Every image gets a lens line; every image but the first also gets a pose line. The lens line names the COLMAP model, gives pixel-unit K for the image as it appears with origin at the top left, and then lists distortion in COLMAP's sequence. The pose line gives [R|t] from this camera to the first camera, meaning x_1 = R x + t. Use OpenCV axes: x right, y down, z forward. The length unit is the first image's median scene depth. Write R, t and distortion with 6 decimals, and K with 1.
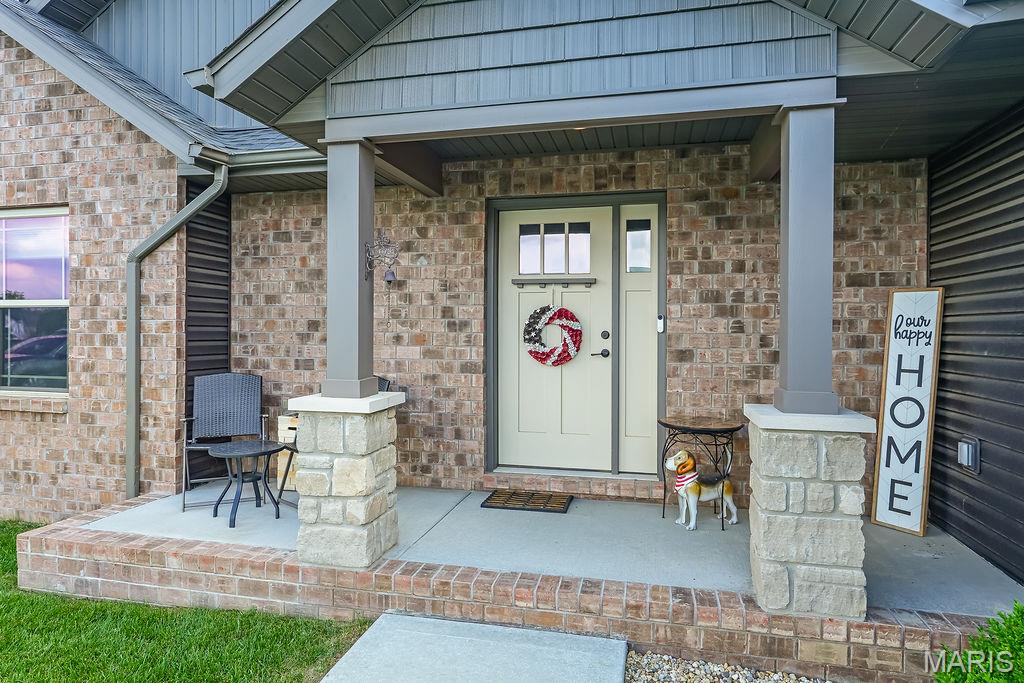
lens RADIAL K [[605.5, 0, 508.9], [0, 605.5, 336.7], [0, 0, 1]] dist [-0.002941, -0.000585]
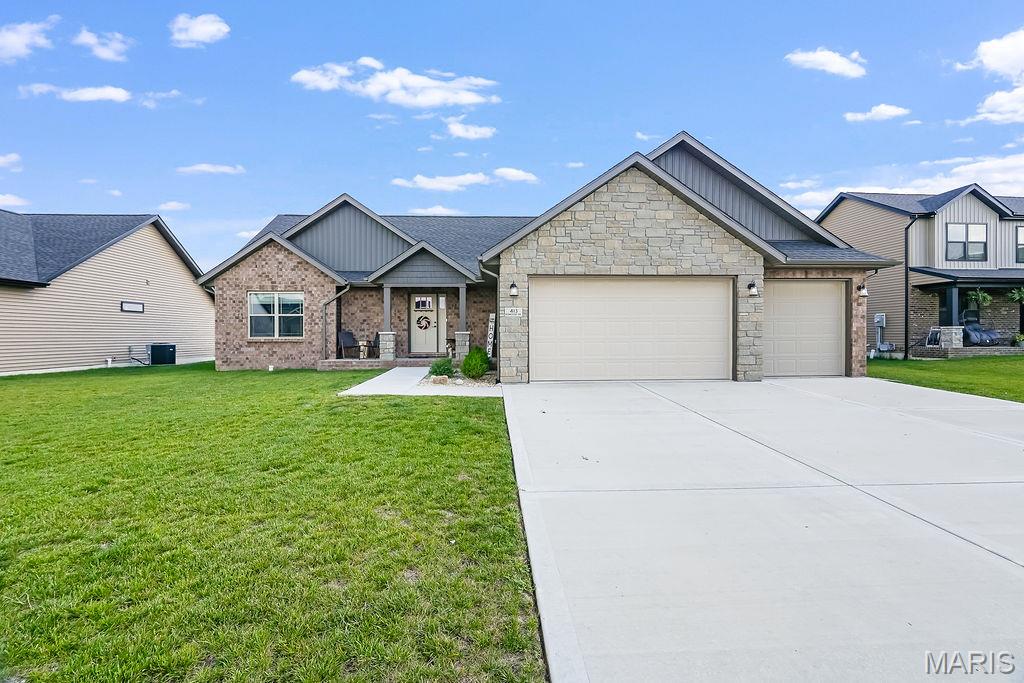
lens RADIAL K [[464.4, 0, 512.0], [0, 464.4, 341.5], [0, 0, 1]] dist [-0.001640, -0.000075]
pose [[0.959463, -0.012780, 0.281545, -0.266845], [0.011703, 0.999916, 0.005508, 0.126165], [-0.281591, -0.001990, 0.959532, -2.471587]]
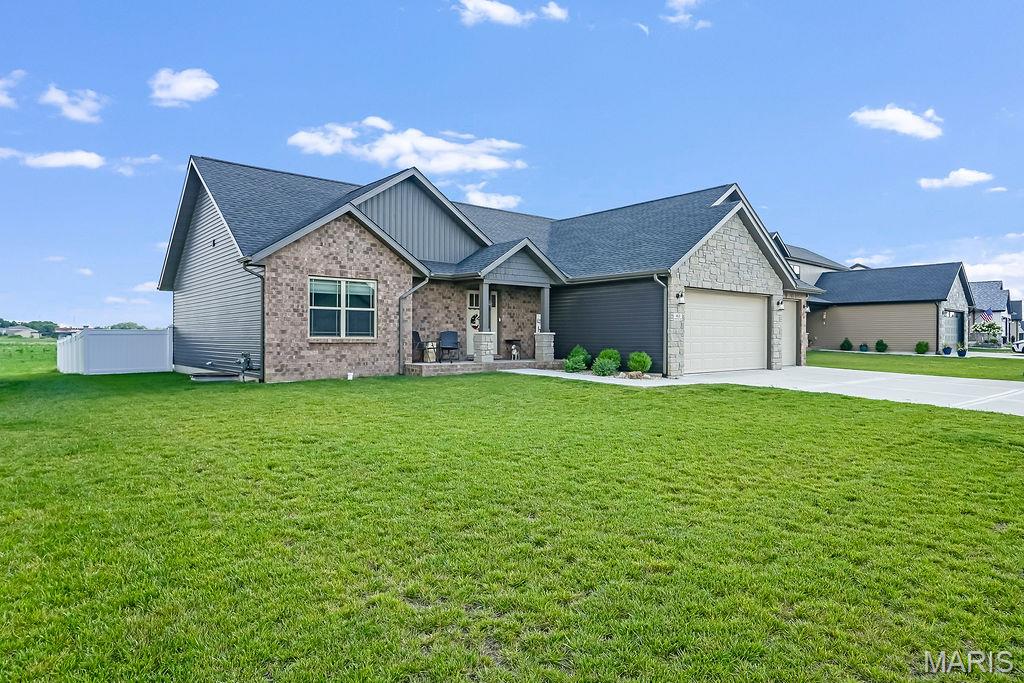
lens RADIAL K [[604.9, 0, 551.2], [0, 604.9, 341.5], [0, 0, 1]] dist [0.000299, -0.000014]
pose [[0.570918, -0.009624, 0.820951, -2.968000], [0.009303, 0.999943, 0.005252, 0.112294], [-0.820954, 0.004639, 0.570975, -1.713001]]
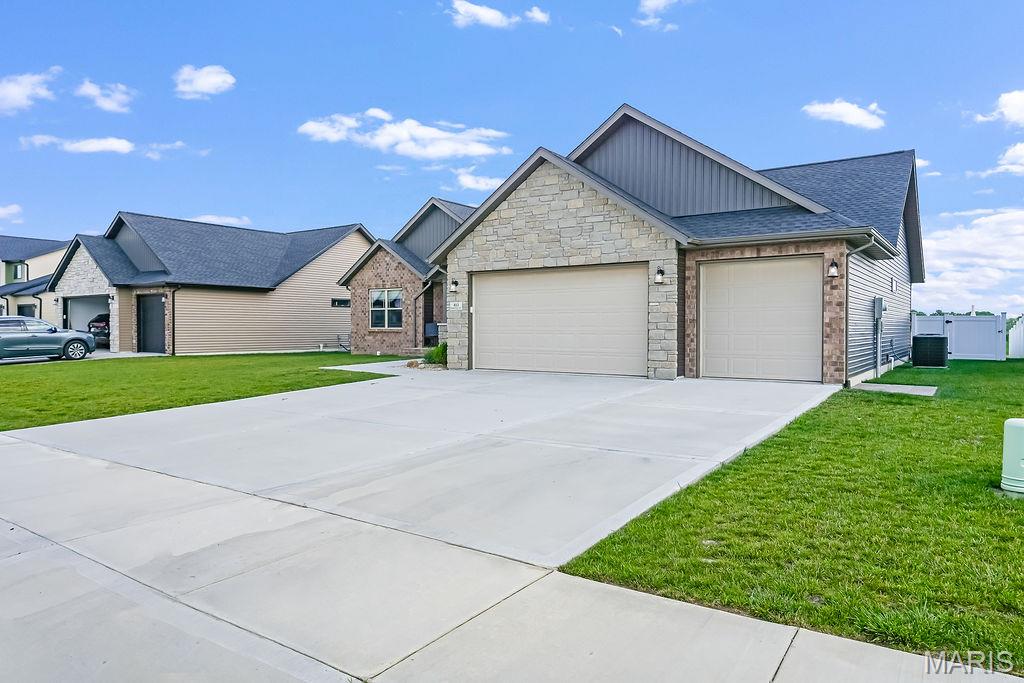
lens RADIAL K [[668.3, 0, 512.0], [0, 668.3, 341.5], [0, 0, 1]] dist [0.001880, 0.000103]
pose [[0.929378, 0.002593, -0.369121, 2.026956], [0.001421, 0.999943, 0.010603, 0.150069], [0.369127, -0.010379, 0.929321, -3.593449]]
